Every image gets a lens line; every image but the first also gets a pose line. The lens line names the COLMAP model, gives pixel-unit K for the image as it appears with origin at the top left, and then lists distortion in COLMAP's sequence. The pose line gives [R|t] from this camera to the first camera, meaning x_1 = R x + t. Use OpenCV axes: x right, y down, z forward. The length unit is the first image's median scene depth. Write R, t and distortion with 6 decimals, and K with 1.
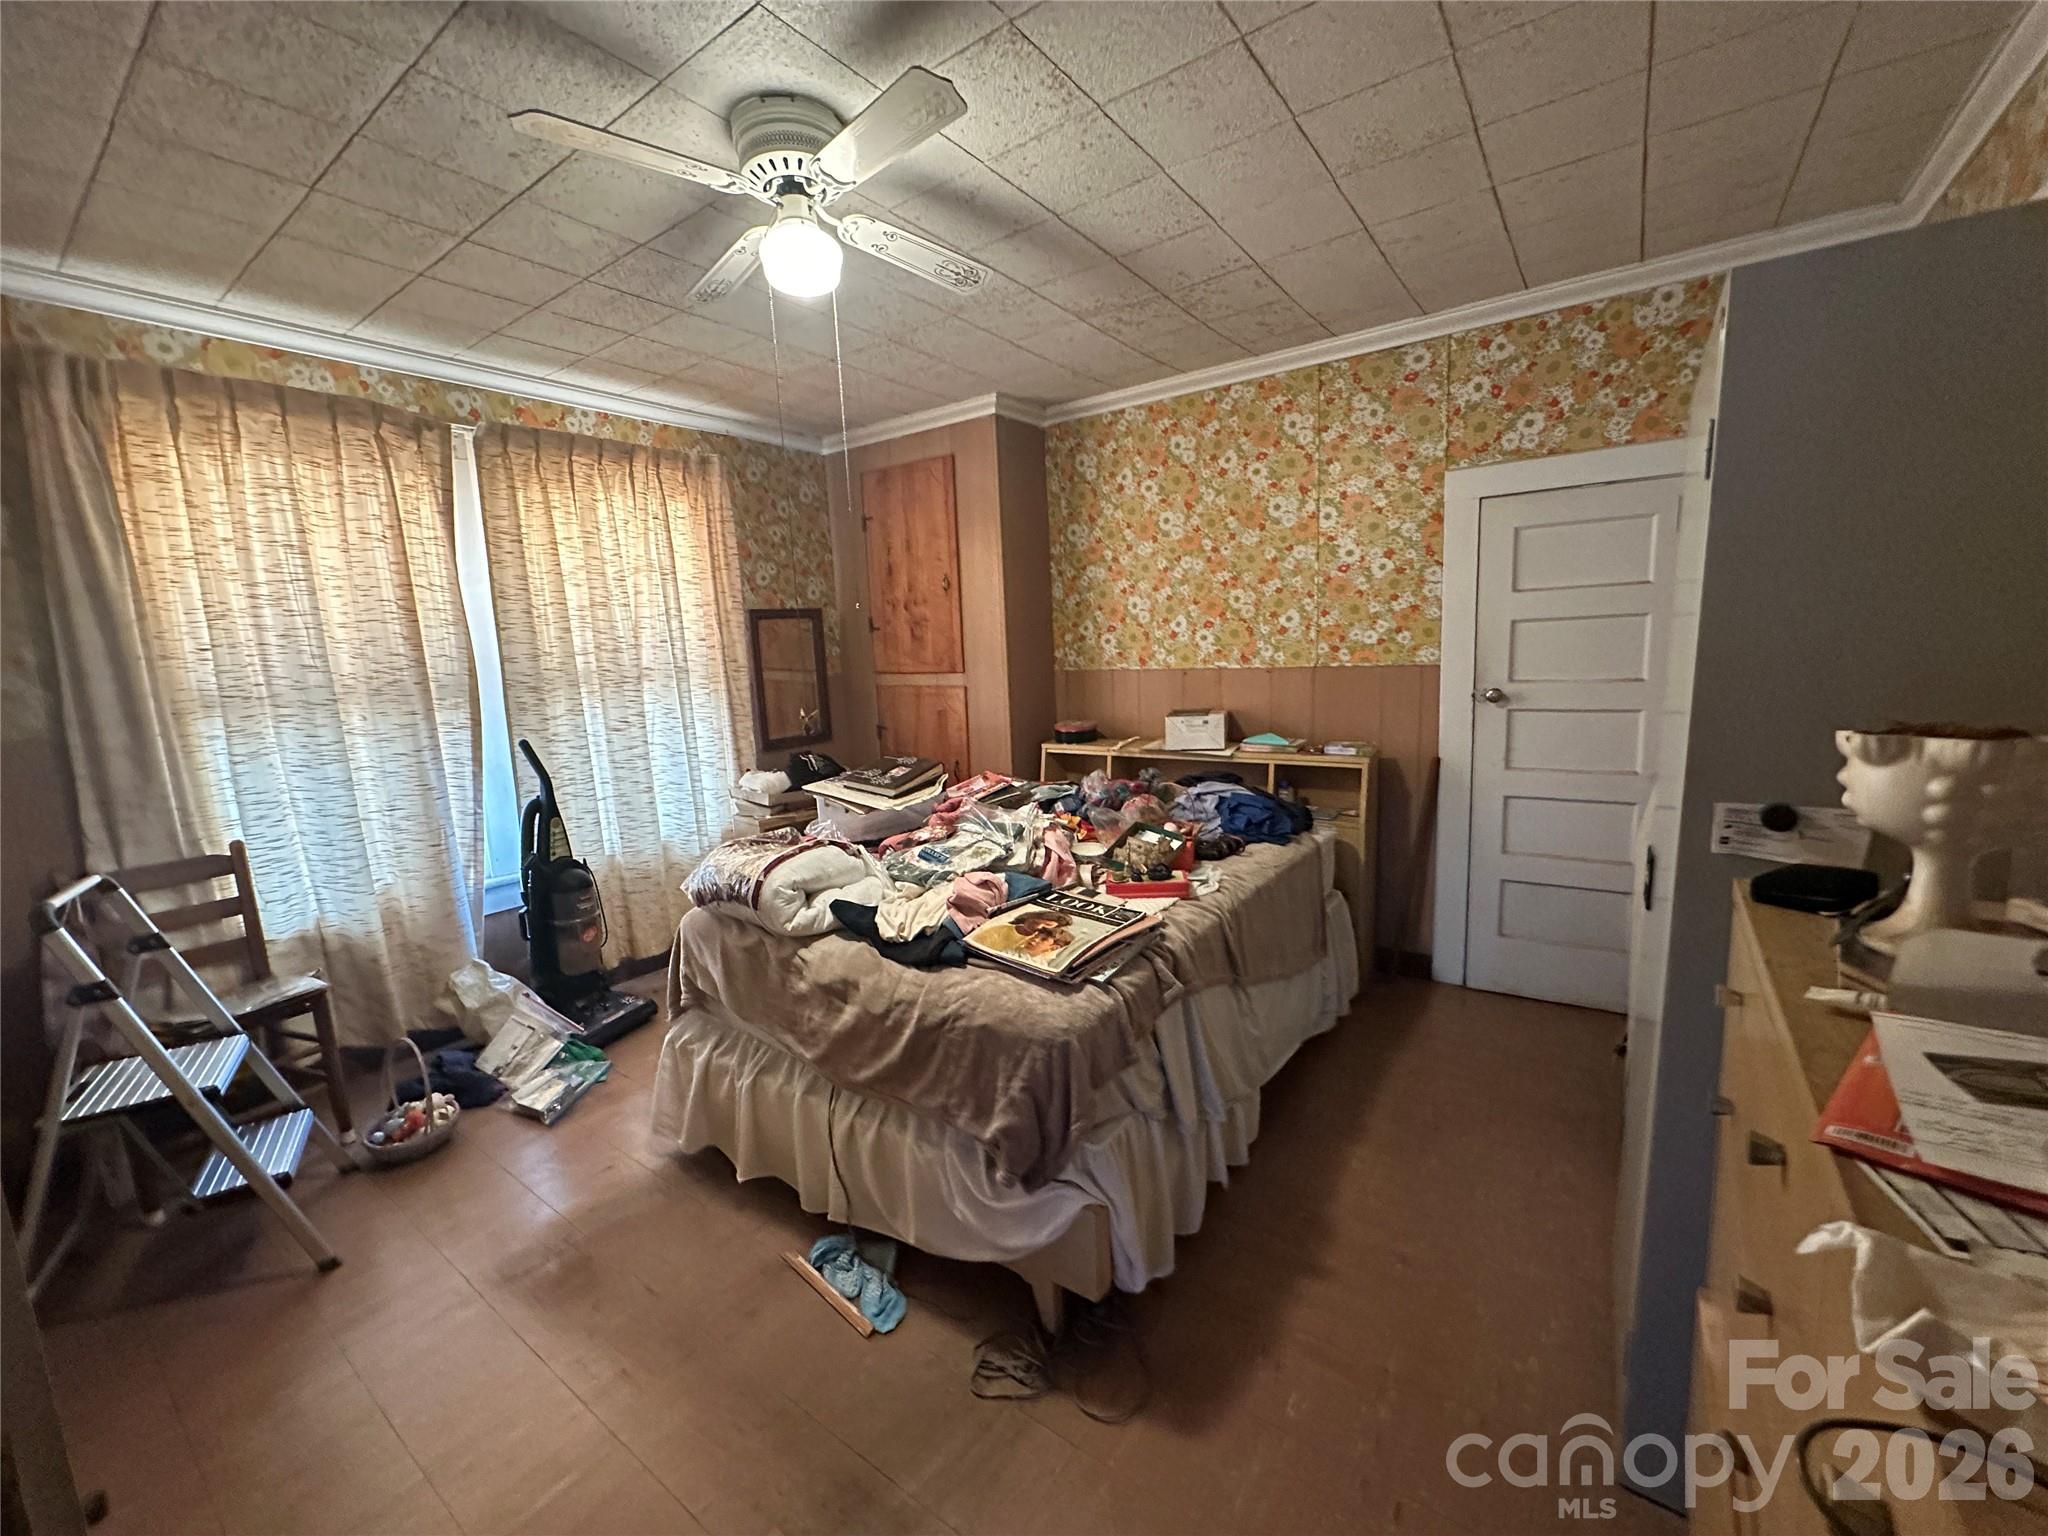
lens RADIAL K [[817.8, 0, 1025.3], [0, 817.8, 761.2], [0, 0, 1]] dist [-0.001578, 0.000061]
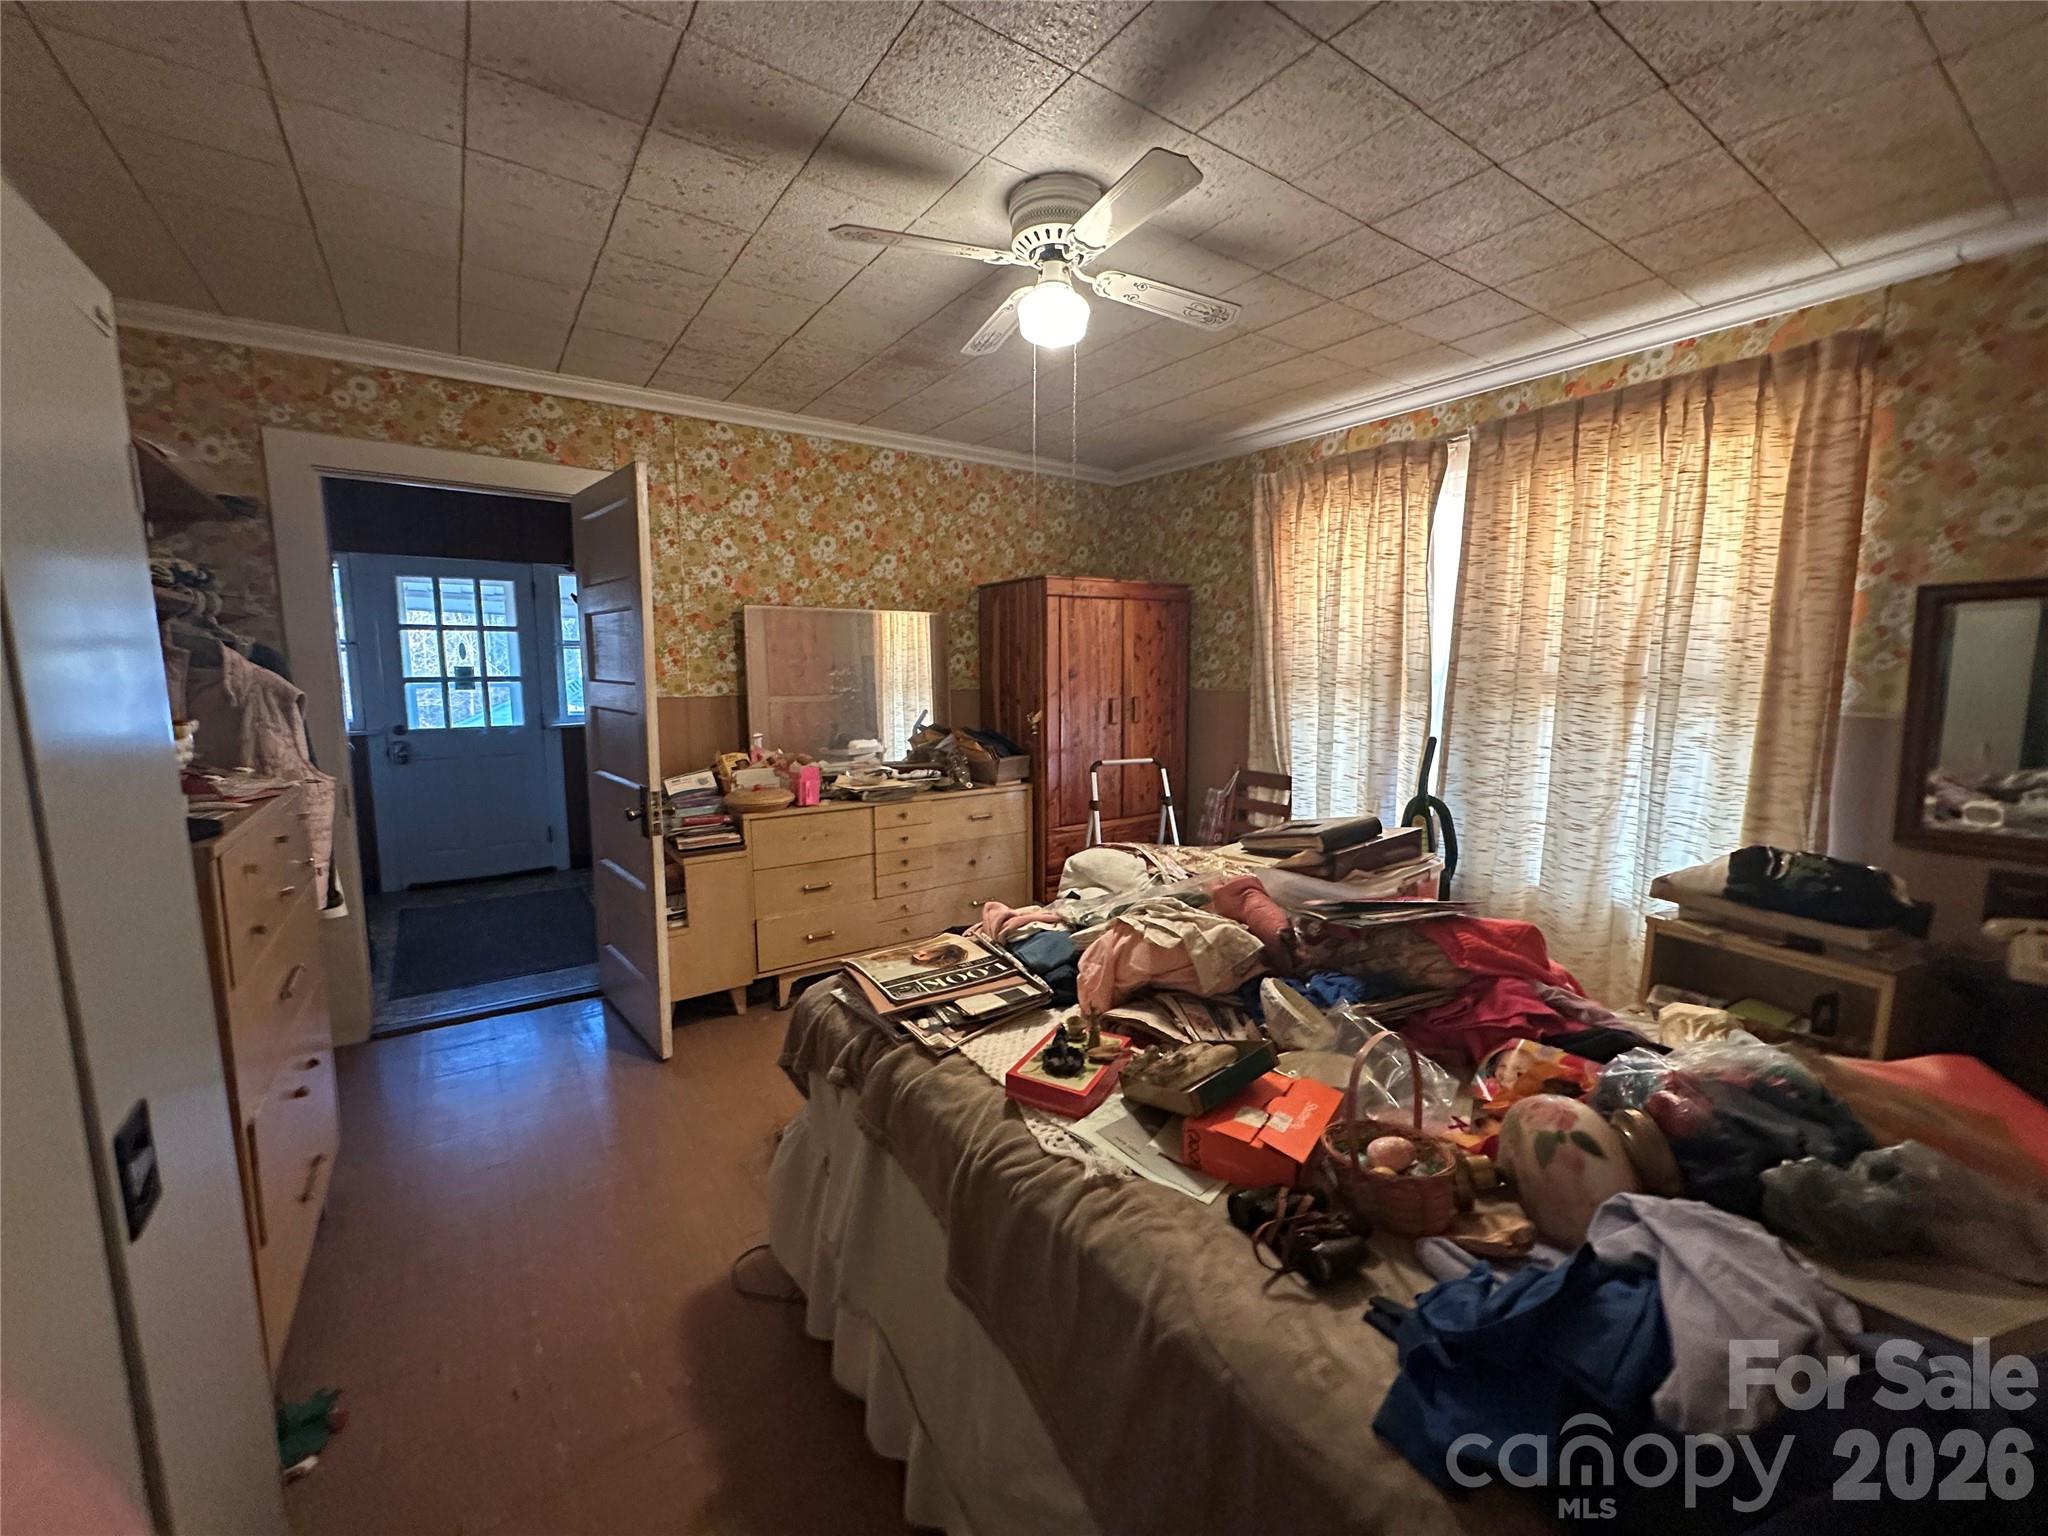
lens RADIAL K [[817.8, 0, 1025.3], [0, 817.8, 761.2], [0, 0, 1]] dist [-0.001578, 0.000061]
pose [[-0.328682, 0.157839, -0.931158, 0.633808], [-0.127075, 0.969580, 0.209207, -0.178372], [0.935853, 0.187089, -0.298626, 1.011438]]
